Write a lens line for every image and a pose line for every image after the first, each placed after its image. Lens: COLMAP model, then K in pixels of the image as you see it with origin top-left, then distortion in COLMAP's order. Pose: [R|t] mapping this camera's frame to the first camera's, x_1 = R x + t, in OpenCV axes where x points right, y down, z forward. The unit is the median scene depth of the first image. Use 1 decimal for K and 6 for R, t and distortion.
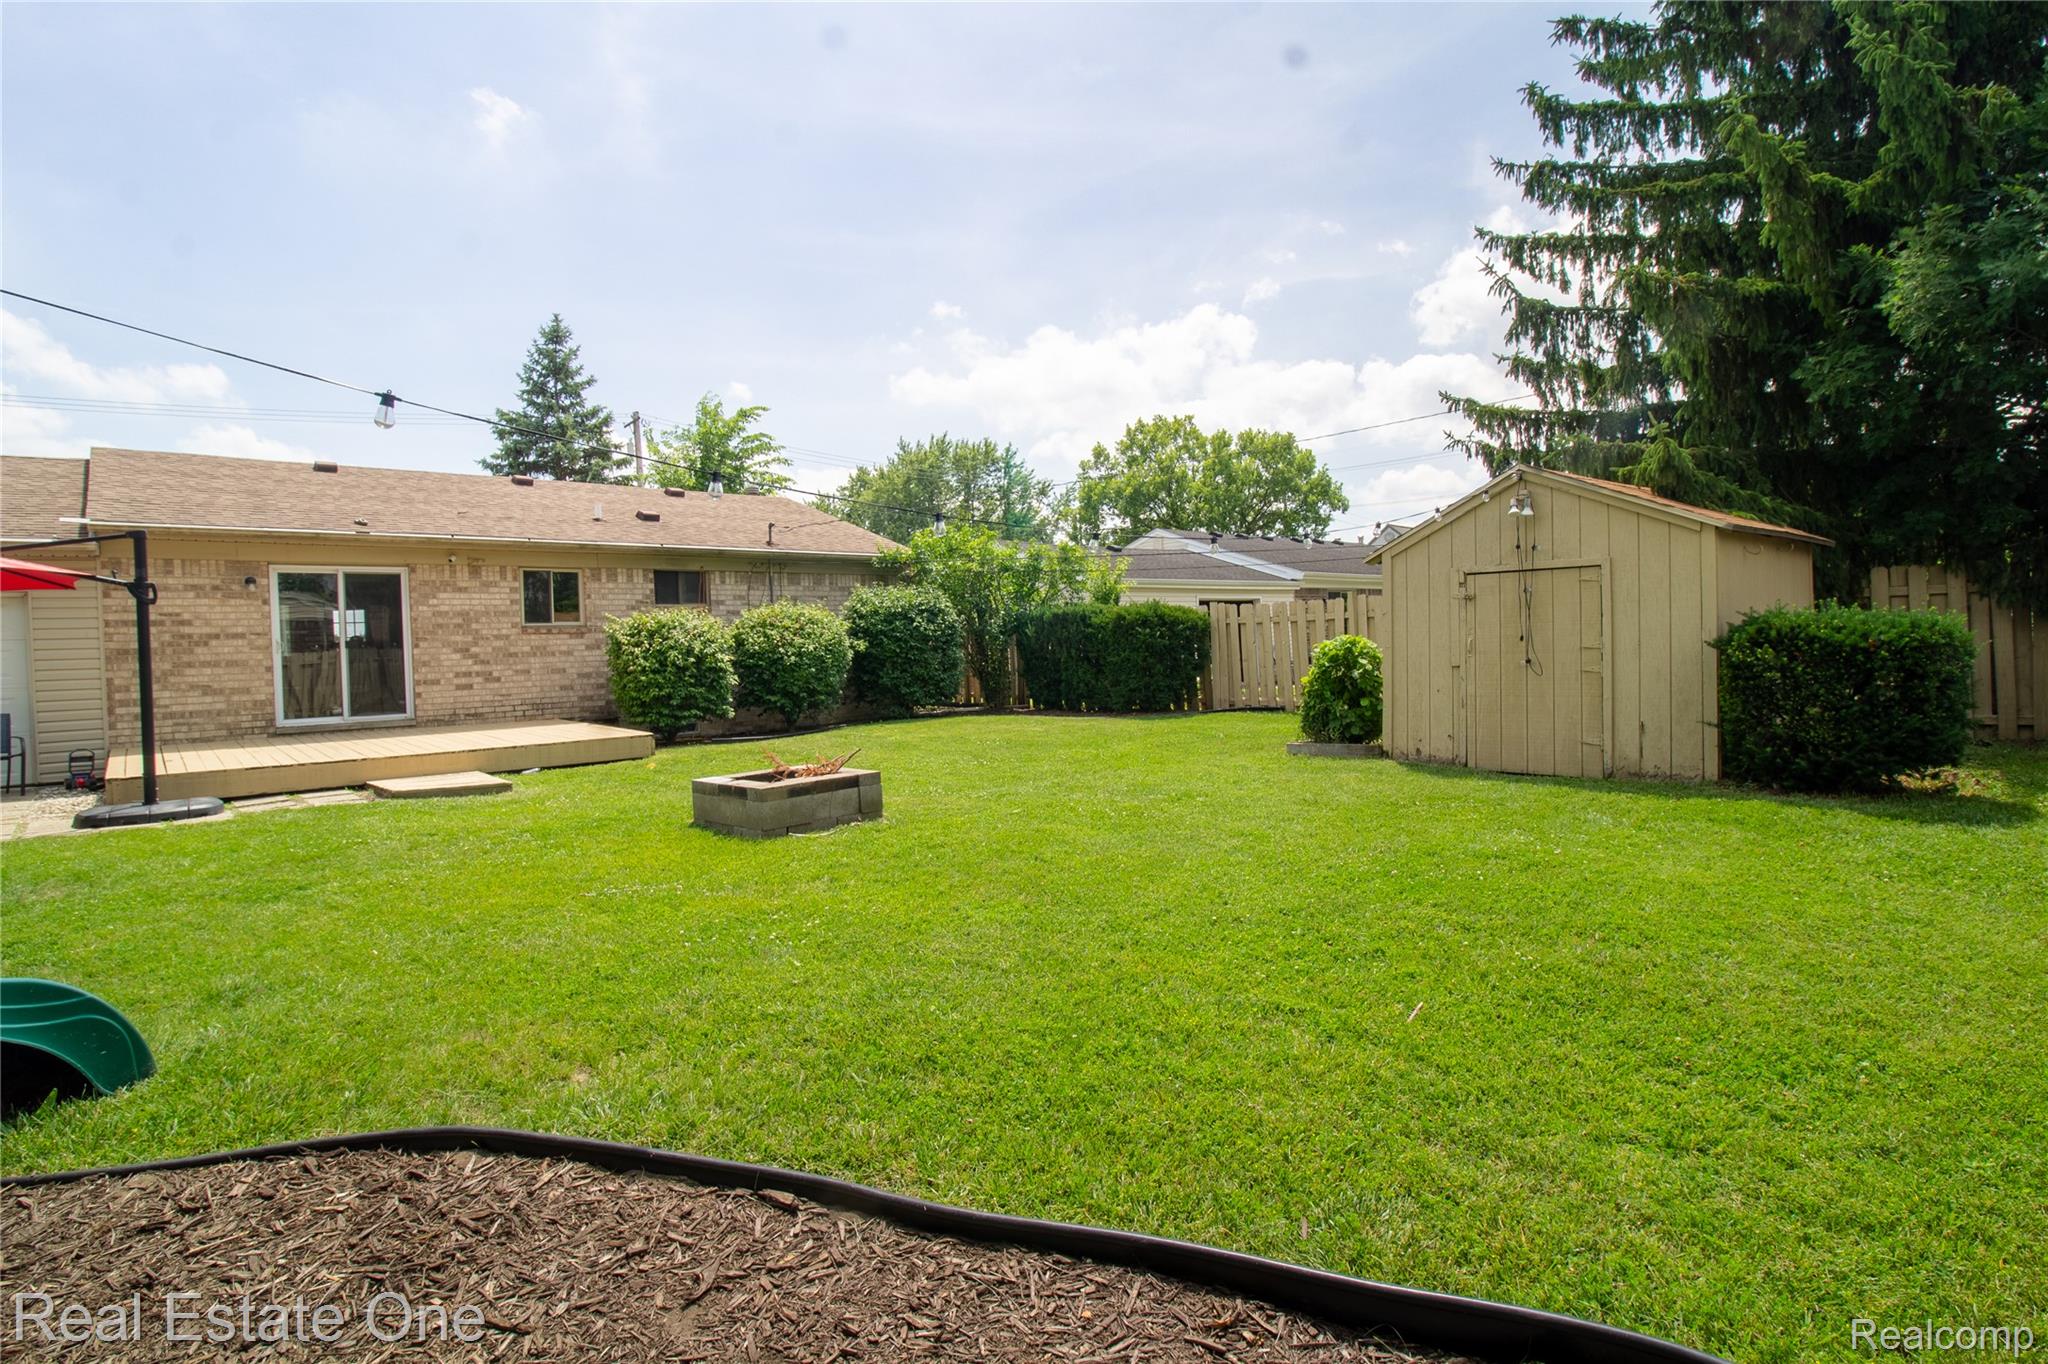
lens RADIAL K [[1014.5, 0, 1028.1], [0, 1014.5, 663.9], [0, 0, 1]] dist [-0.002011, -0.012032]
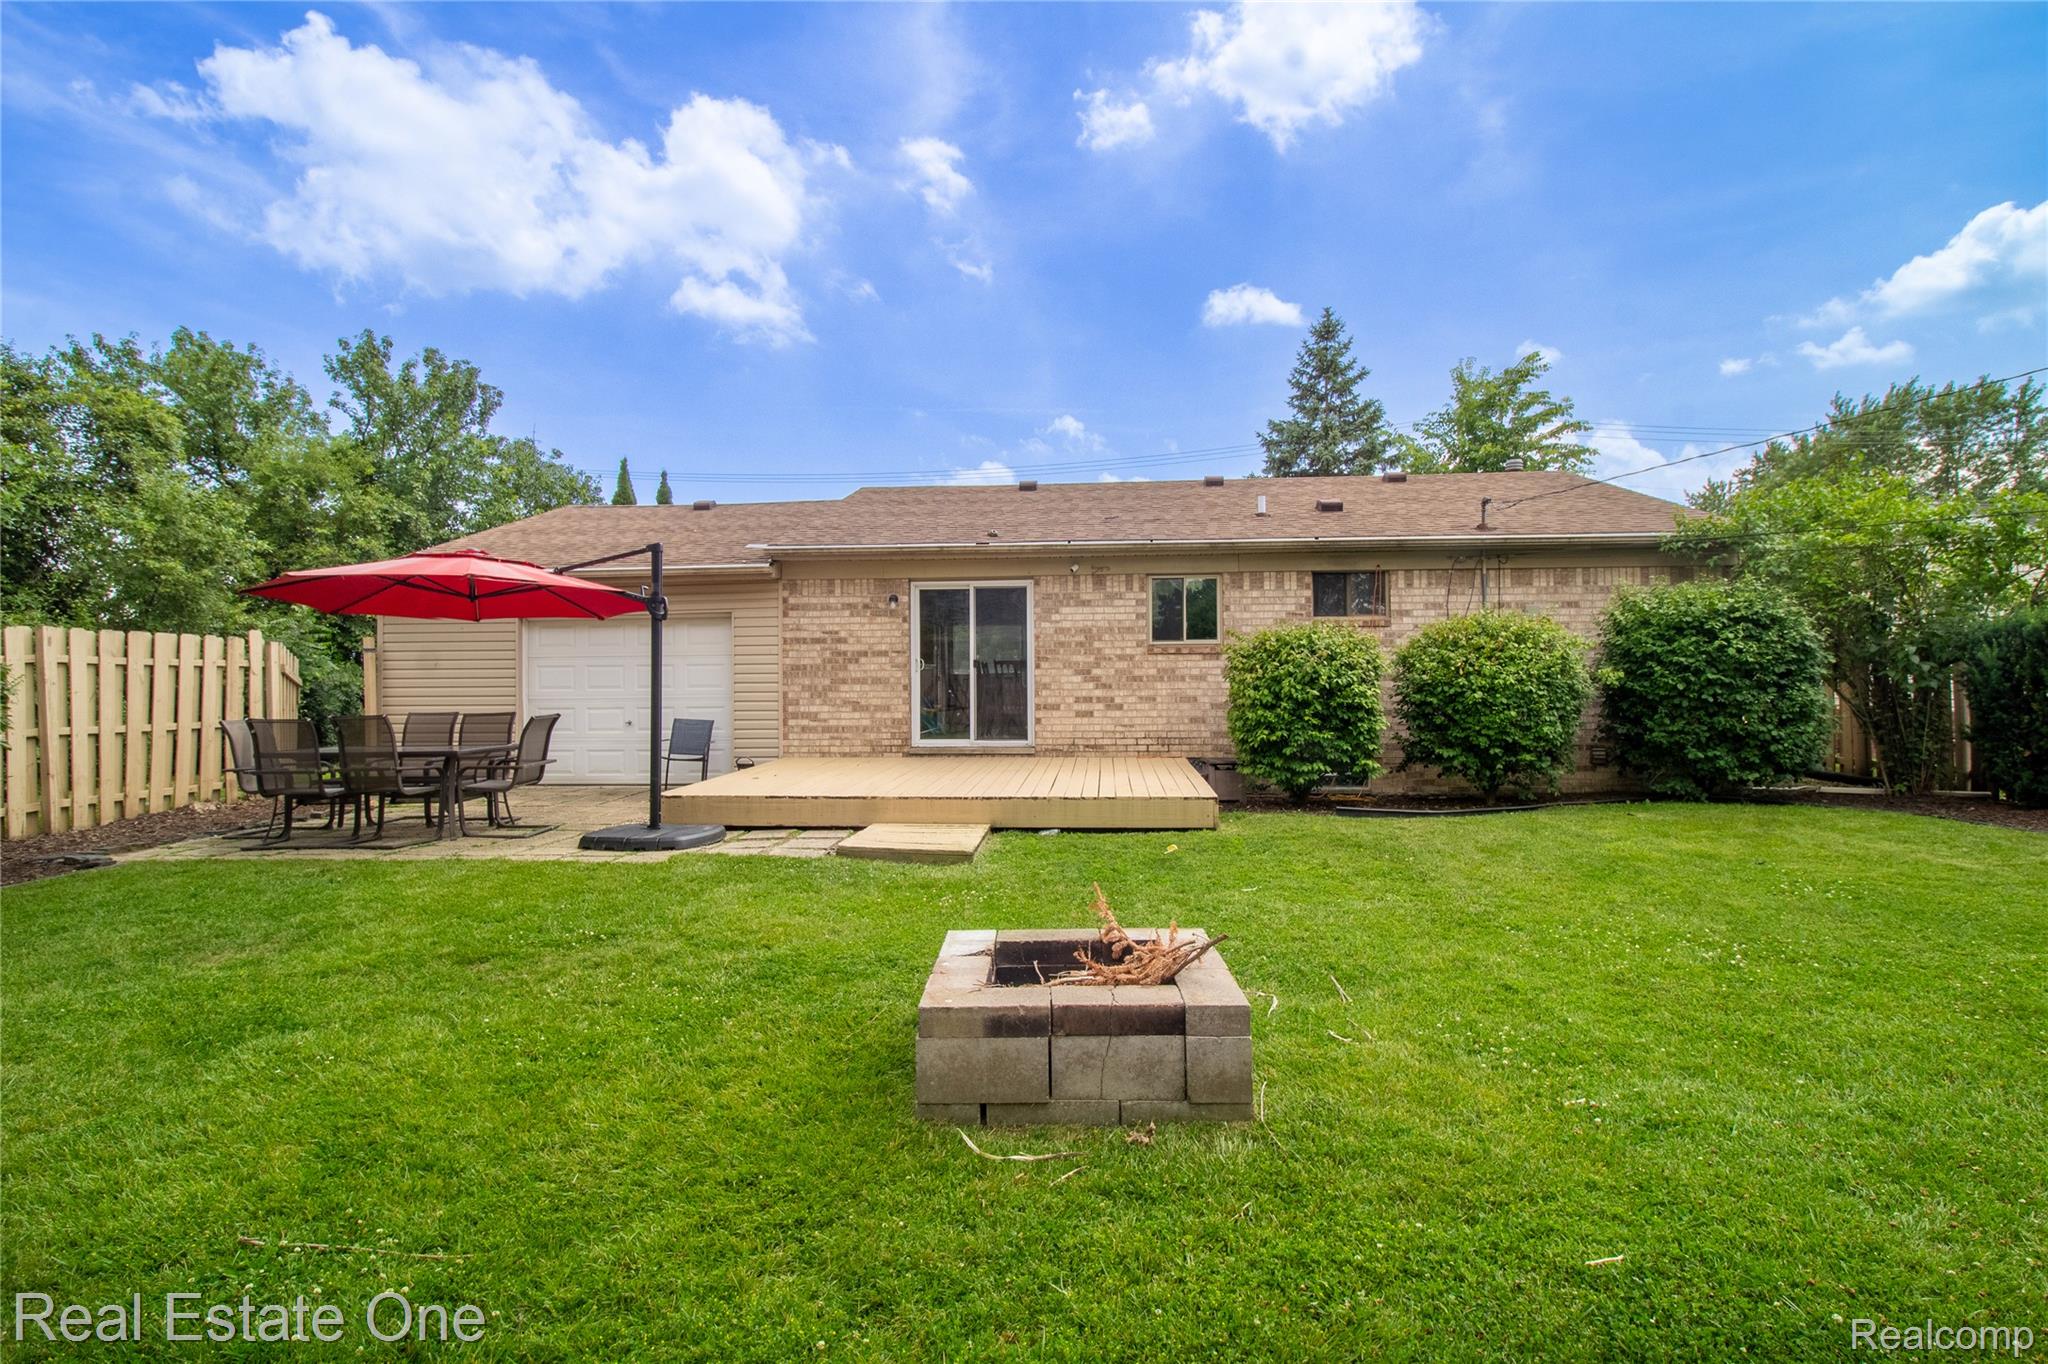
lens RADIAL K [[1020.1, 0, 1028.8], [0, 1020.1, 664.2], [0, 0, 1]] dist [0.017093, -0.024332]
pose [[0.694179, 0.015724, -0.719631, 0.044286], [-0.029827, 0.999531, -0.006932, -0.012557], [0.719184, 0.026277, 0.694322, 0.348922]]
